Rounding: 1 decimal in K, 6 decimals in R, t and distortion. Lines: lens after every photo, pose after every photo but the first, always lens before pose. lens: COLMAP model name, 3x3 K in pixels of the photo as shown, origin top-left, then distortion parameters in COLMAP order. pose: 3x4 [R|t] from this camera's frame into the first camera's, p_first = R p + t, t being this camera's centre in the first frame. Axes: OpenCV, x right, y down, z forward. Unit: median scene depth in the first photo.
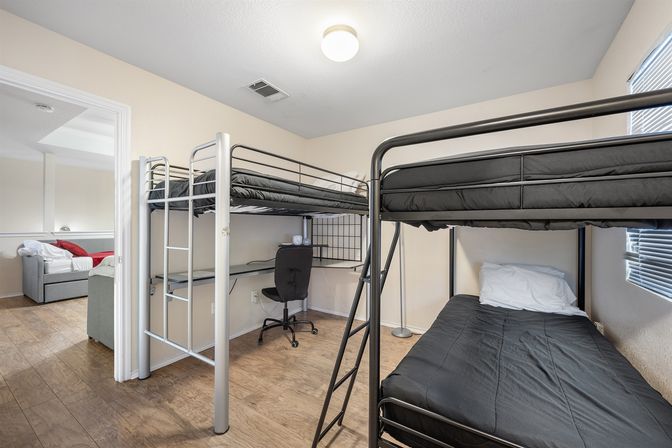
lens RADIAL K [[268.1, 0, 335.3], [0, 268.1, 224.7], [0, 0, 1]] dist [-0.003339, -0.000700]
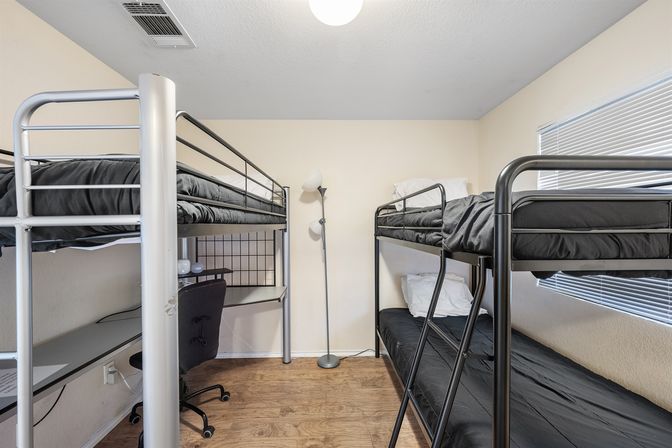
lens RADIAL K [[268.1, 0, 336.0], [0, 268.1, 226.1], [0, 0, 1]] dist [-0.003339, -0.000700]
pose [[0.827879, -0.015654, 0.560688, -0.288807], [0.011182, 0.999872, 0.011405, -0.071185], [-0.560795, -0.003172, 0.827948, 0.328405]]
